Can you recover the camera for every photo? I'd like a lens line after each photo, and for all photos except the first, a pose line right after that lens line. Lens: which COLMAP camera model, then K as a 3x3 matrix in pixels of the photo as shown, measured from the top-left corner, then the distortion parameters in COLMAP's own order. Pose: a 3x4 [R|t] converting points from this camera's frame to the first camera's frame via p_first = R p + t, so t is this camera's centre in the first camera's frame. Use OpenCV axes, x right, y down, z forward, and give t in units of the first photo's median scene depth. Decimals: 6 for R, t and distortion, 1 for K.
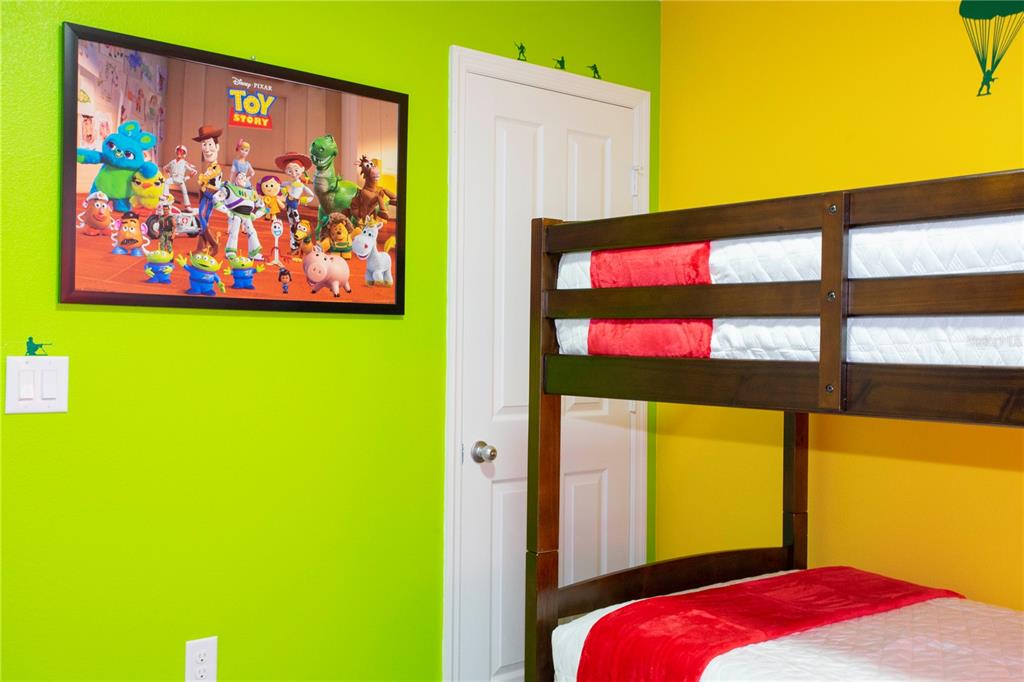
lens RADIAL K [[1031.5, 0, 512.0], [0, 1031.5, 341.0], [0, 0, 1]] dist [0.016189, 0.024492]
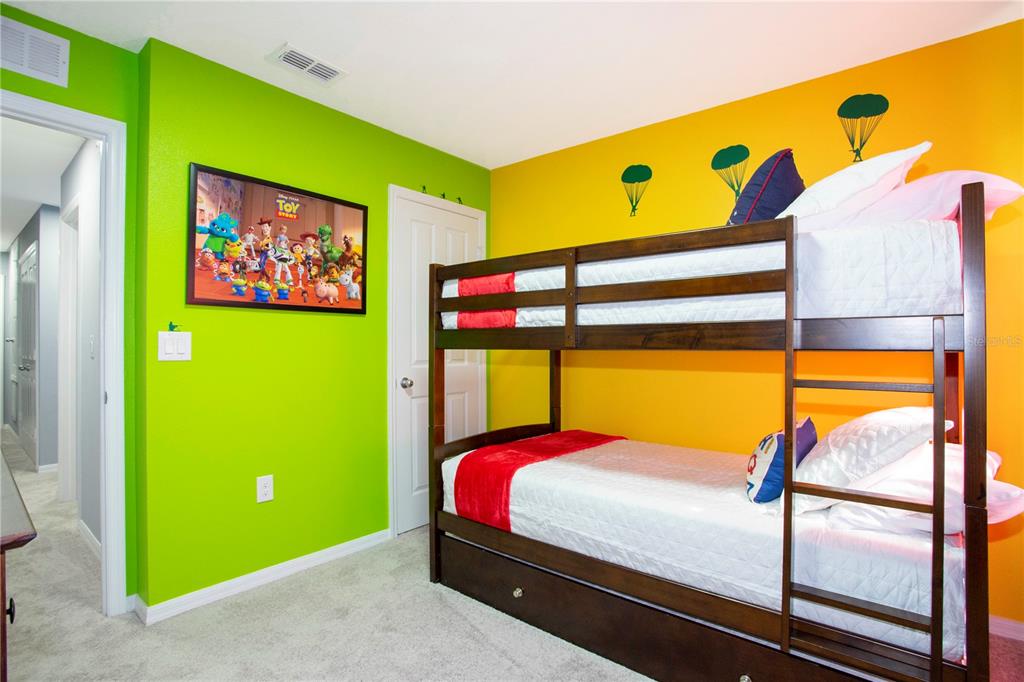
lens RADIAL K [[494.4, 0, 512.0], [0, 494.4, 341.0], [0, 0, 1]] dist [-0.089741, 0.035412]
pose [[0.983148, -0.011260, 0.182463, 0.000418], [0.012481, 0.999907, -0.005547, 0.042564], [-0.182384, 0.007731, 0.983197, 0.006534]]
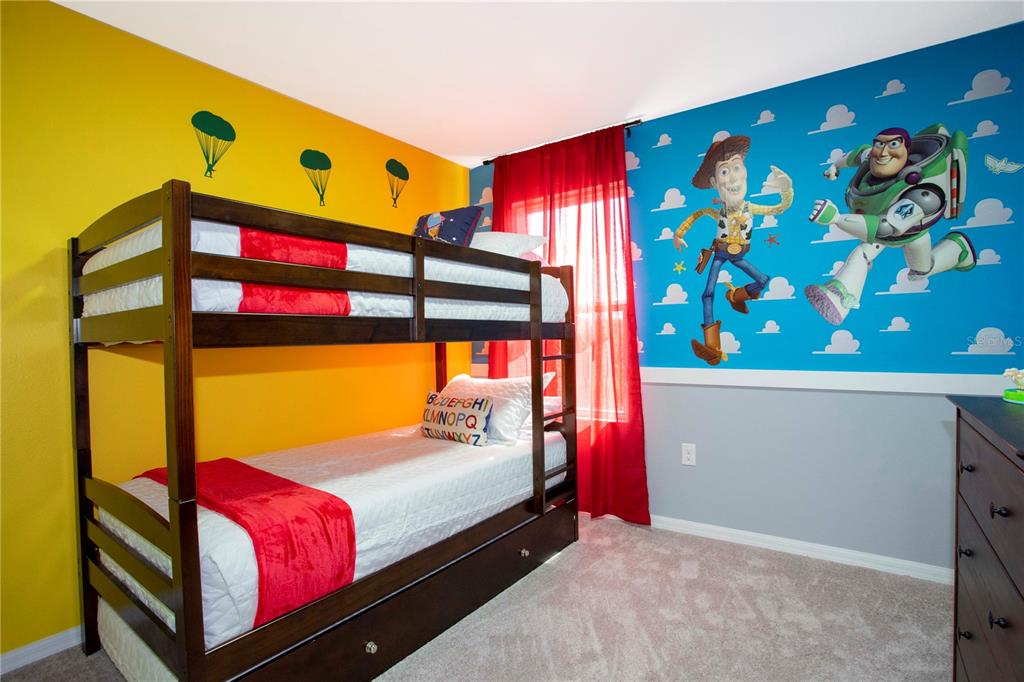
lens RADIAL K [[494.4, 0, 512.0], [0, 494.4, 341.0], [0, 0, 1]] dist [-0.089741, 0.035412]
pose [[-0.235297, -0.015119, 0.971806, -0.527037], [0.008223, 0.999812, 0.017546, 0.038434], [-0.971889, 0.012119, -0.235129, 0.786821]]
